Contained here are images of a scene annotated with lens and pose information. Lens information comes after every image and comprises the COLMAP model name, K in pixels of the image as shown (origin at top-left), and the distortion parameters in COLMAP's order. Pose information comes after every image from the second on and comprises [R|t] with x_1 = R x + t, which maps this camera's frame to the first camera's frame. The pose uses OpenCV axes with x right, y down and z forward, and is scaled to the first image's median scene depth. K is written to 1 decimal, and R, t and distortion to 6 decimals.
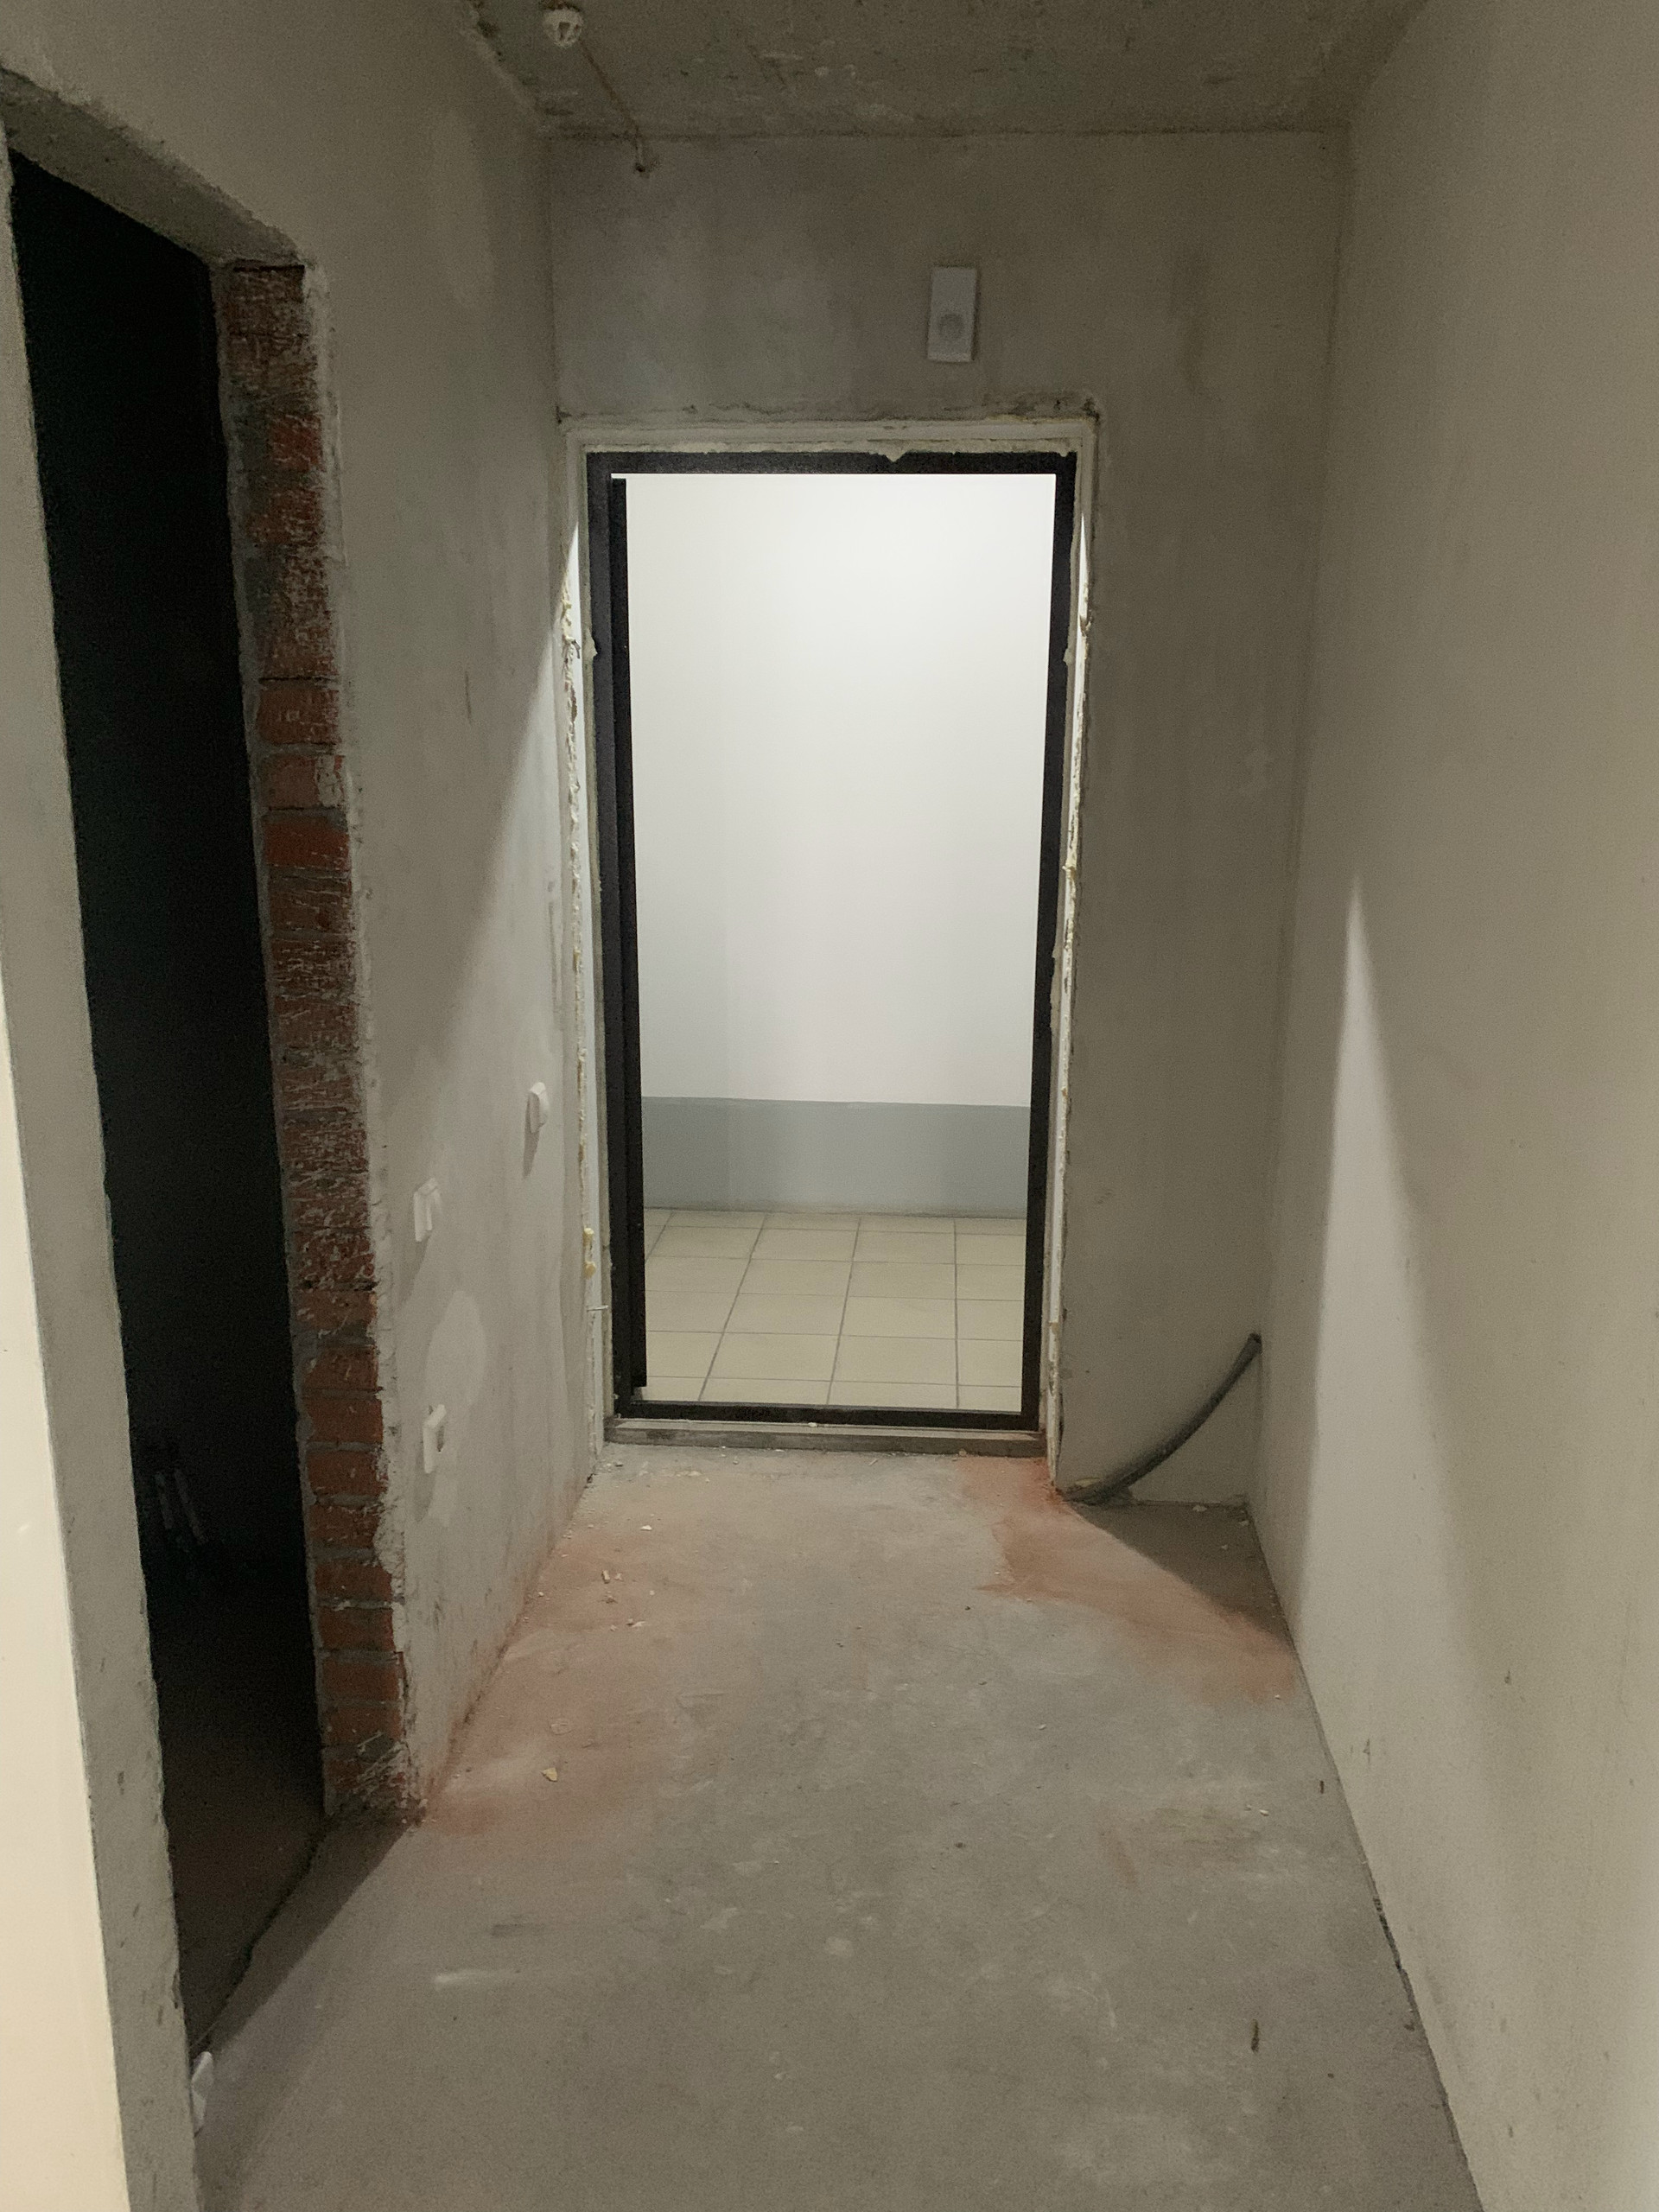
lens RADIAL K [[1679.9, 0, 830.7], [0, 1679.9, 1103.6], [0, 0, 1]] dist [0.029125, -0.029829]
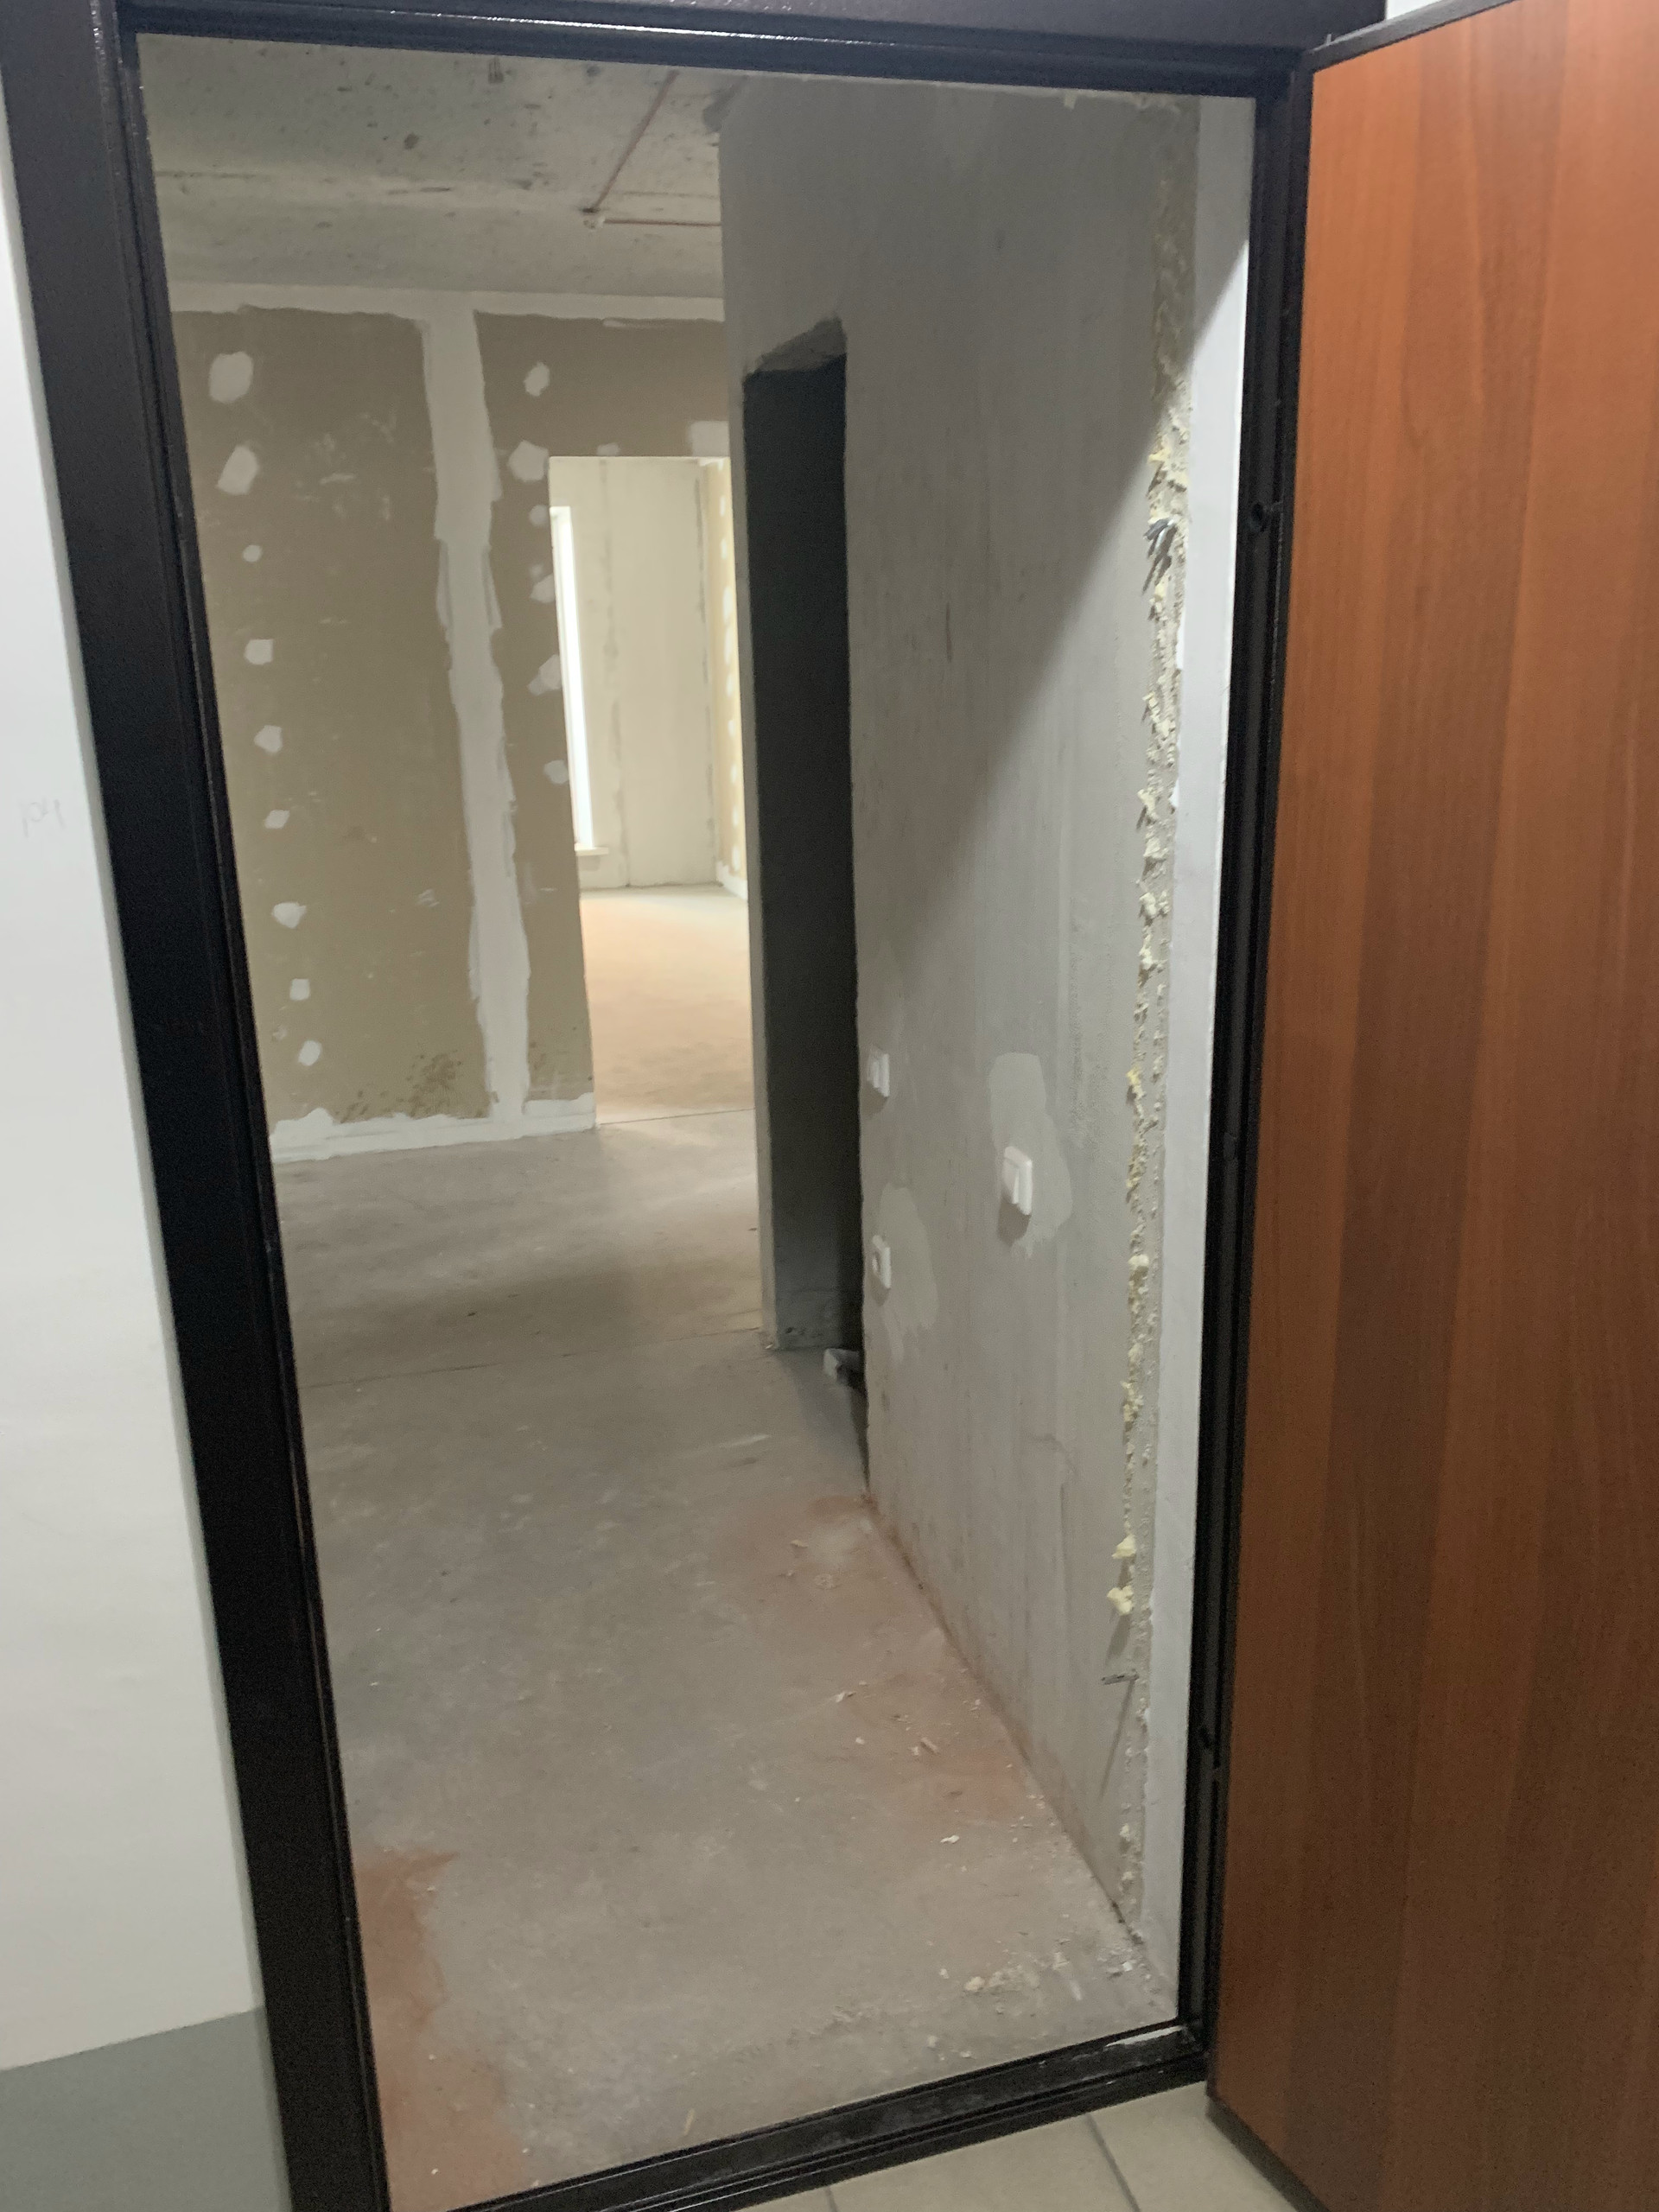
lens RADIAL K [[1679.9, 0, 831.5], [0, 1679.9, 1107.5], [0, 0, 1]] dist [0.029125, -0.029829]
pose [[-0.936110, 0.105640, -0.335466, 0.181601], [-0.075943, 0.870610, 0.486077, -0.458347], [0.343410, 0.480498, -0.806964, 1.843225]]
